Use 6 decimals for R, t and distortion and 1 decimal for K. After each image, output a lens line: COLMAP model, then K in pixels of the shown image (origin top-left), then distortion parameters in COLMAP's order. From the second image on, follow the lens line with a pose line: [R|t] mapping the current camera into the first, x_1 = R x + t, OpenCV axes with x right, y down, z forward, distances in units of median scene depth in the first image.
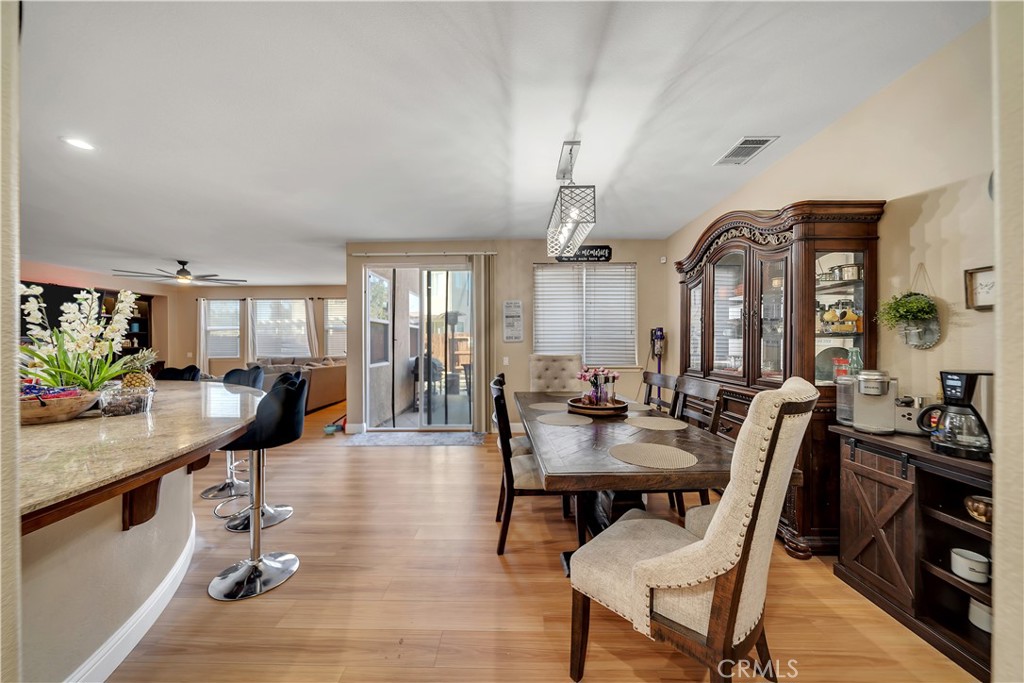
lens RADIAL K [[357.1, 0, 512.2], [0, 357.1, 346.4], [0, 0, 1]] dist [-0.002286, -0.000164]
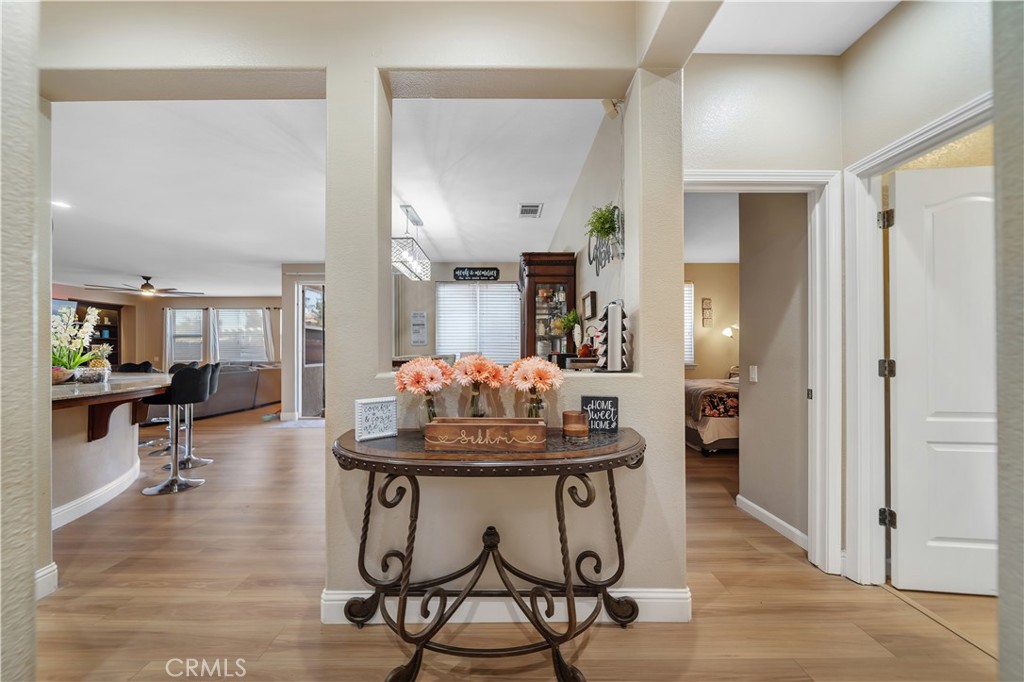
lens RADIAL K [[363.2, 0, 508.4], [0, 363.2, 353.4], [0, 0, 1]] dist [-0.000580, 0.000048]
pose [[0.999817, 0.000679, 0.019142, 0.286773], [-0.000569, 0.999983, -0.005763, 0.021745], [-0.019146, 0.005751, 0.999800, -0.252719]]
